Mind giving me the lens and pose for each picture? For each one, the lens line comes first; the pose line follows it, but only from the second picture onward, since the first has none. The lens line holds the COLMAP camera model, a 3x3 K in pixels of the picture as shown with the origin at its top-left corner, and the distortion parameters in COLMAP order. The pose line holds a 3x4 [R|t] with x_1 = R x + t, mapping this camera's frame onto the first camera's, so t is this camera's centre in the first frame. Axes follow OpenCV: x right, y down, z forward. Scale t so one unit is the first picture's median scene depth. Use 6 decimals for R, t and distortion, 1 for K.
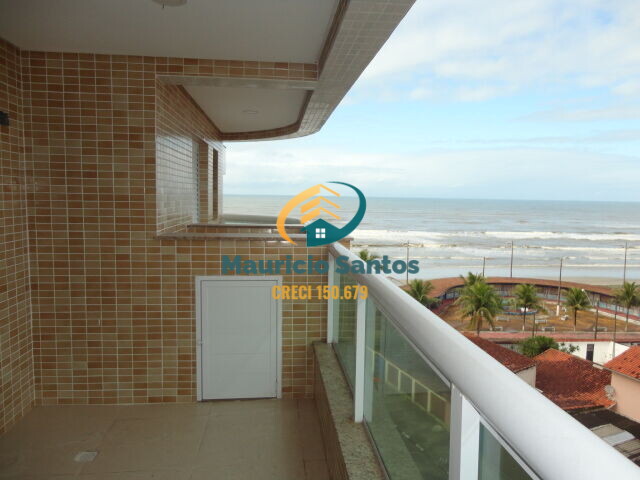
lens RADIAL K [[468.5, 0, 319.5], [0, 468.5, 241.6], [0, 0, 1]] dist [-0.000757, -0.001506]
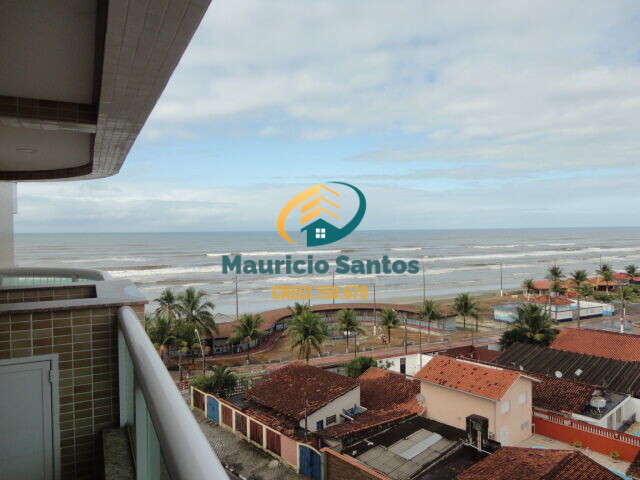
lens RADIAL K [[468.5, 0, 319.5], [0, 468.5, 241.6], [0, 0, 1]] dist [-0.000757, -0.001506]
pose [[0.933758, -0.035427, 0.356146, 0.003773], [0.061111, 0.996258, -0.061122, -0.002648], [-0.352648, 0.078838, 0.932429, 0.003151]]
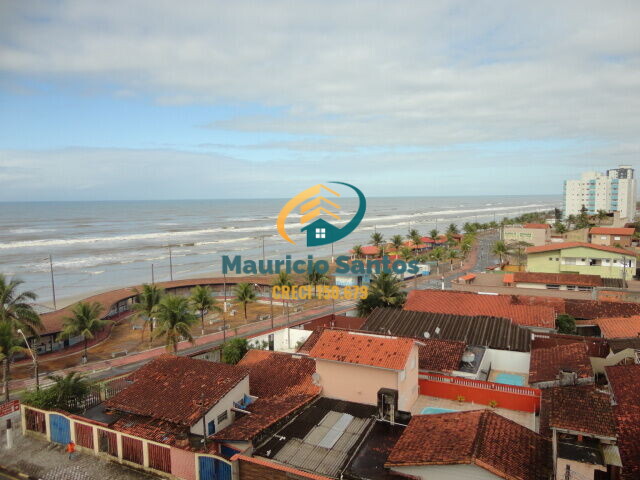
lens RADIAL K [[468.5, 0, 319.5], [0, 468.5, 241.6], [0, 0, 1]] dist [-0.000757, -0.001506]
pose [[0.714589, -0.087530, 0.694047, -0.061996], [0.087871, 0.995514, 0.035078, -0.018561], [-0.694004, 0.035920, 0.719075, 0.162945]]
